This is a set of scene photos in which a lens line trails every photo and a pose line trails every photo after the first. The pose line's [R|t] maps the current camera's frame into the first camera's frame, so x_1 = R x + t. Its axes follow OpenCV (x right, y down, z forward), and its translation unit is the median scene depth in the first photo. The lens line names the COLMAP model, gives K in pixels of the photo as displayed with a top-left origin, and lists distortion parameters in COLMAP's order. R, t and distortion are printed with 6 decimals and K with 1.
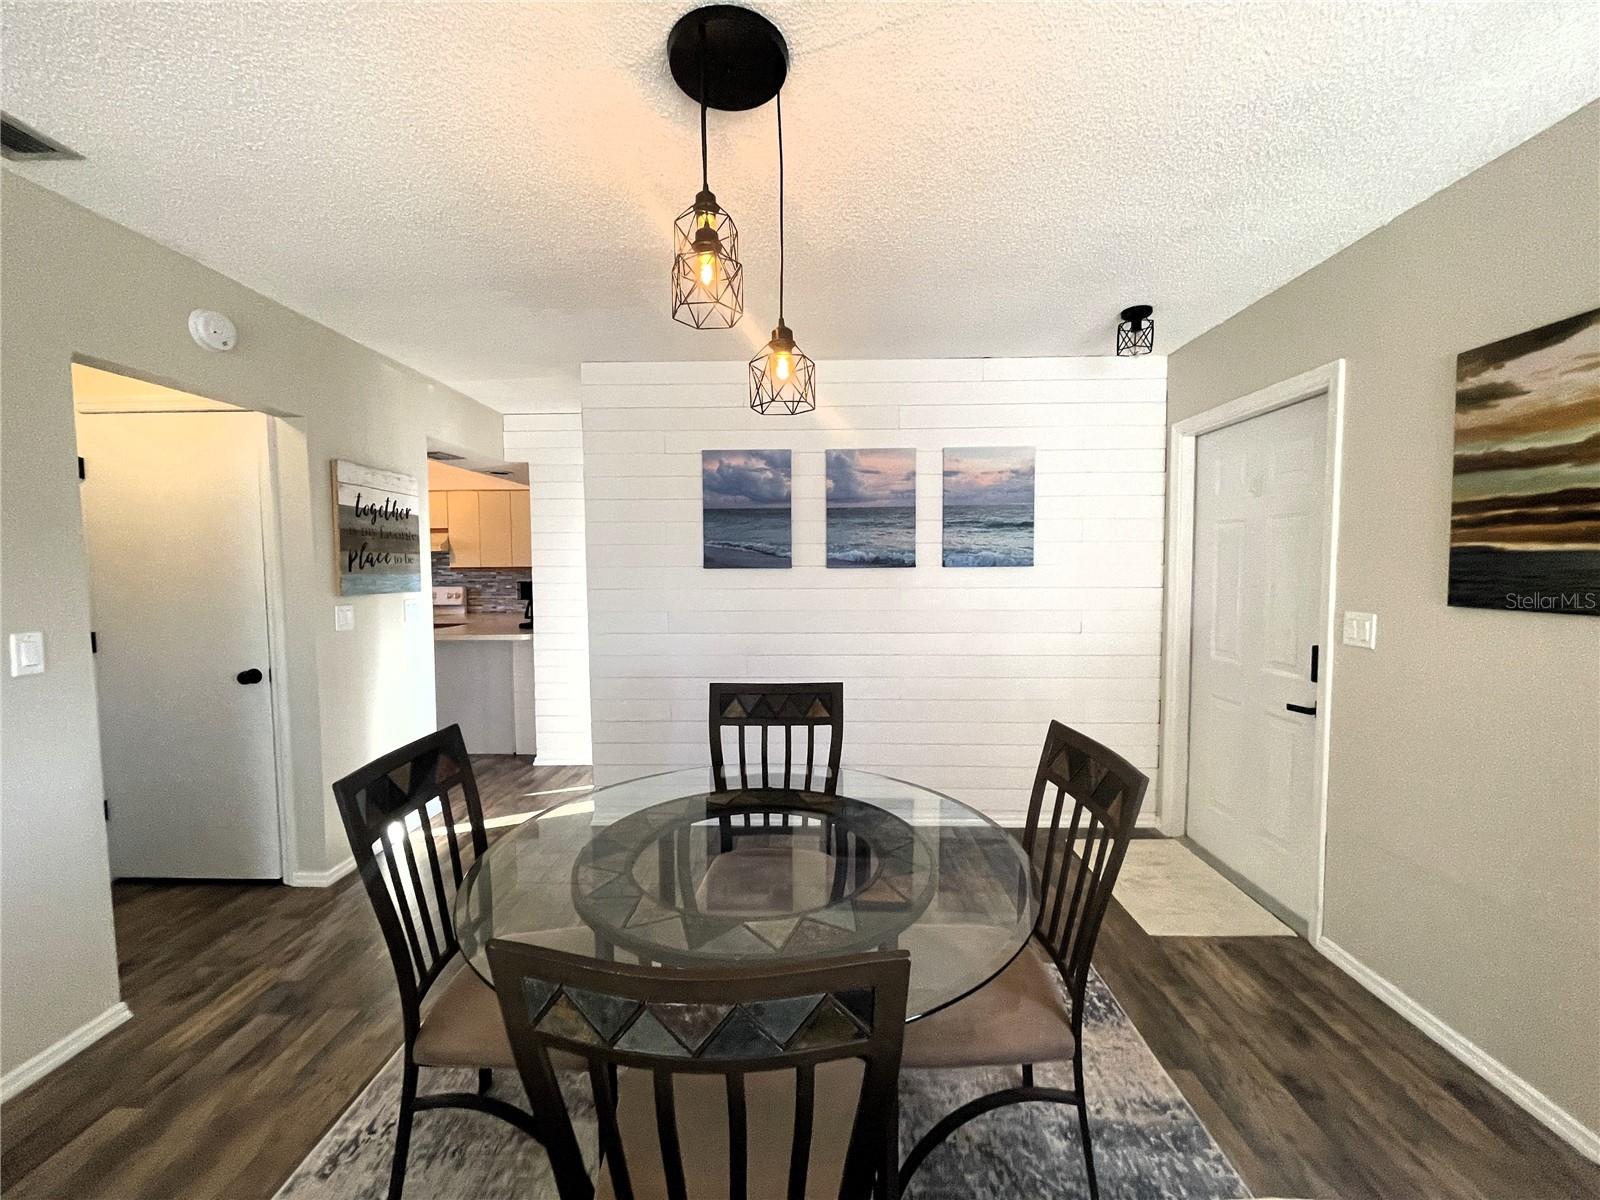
lens RADIAL K [[642.6, 0, 800.6], [0, 642.6, 600.5], [0, 0, 1]] dist [-0.000289, 0.000003]
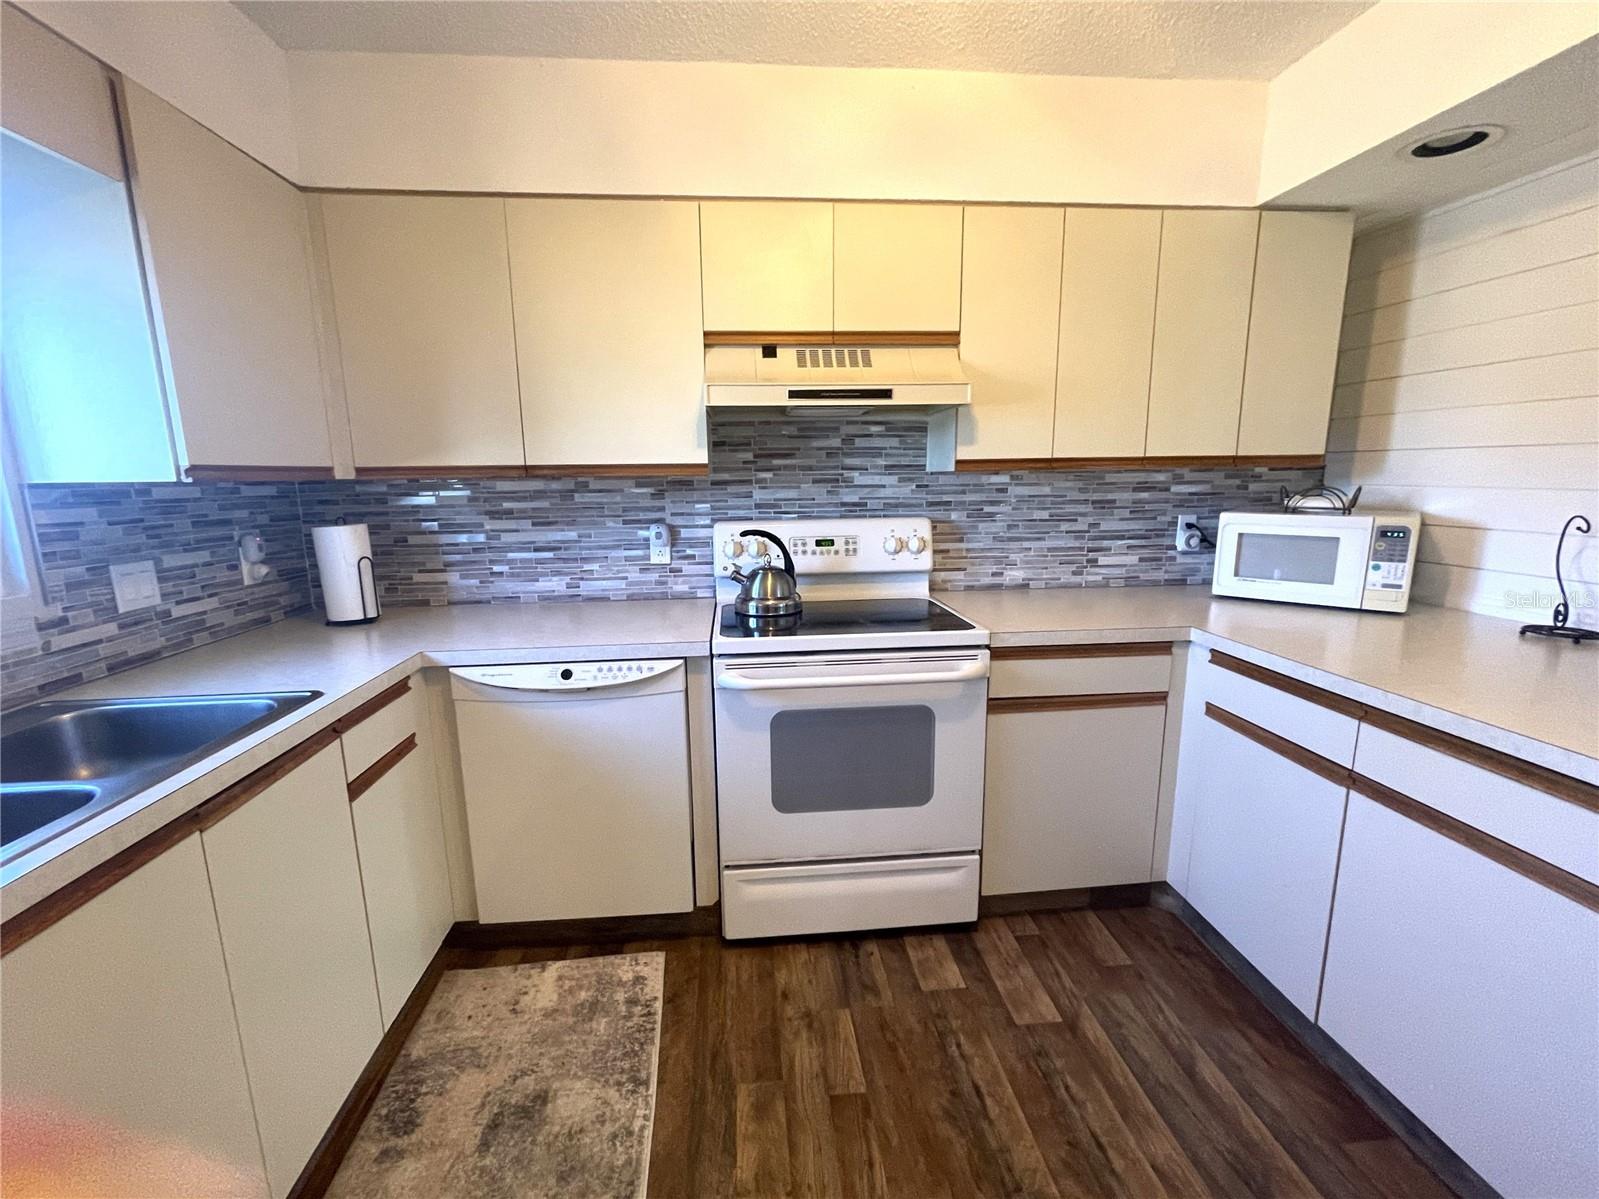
lens RADIAL K [[642.2, 0, 795.0], [0, 642.2, 595.7], [0, 0, 1]] dist [-0.000289, 0.000003]
pose [[0.992900, -0.029289, 0.115287, -0.635394], [0.014679, 0.991973, 0.125598, -0.024602], [-0.118040, -0.123014, 0.985360, 0.654660]]
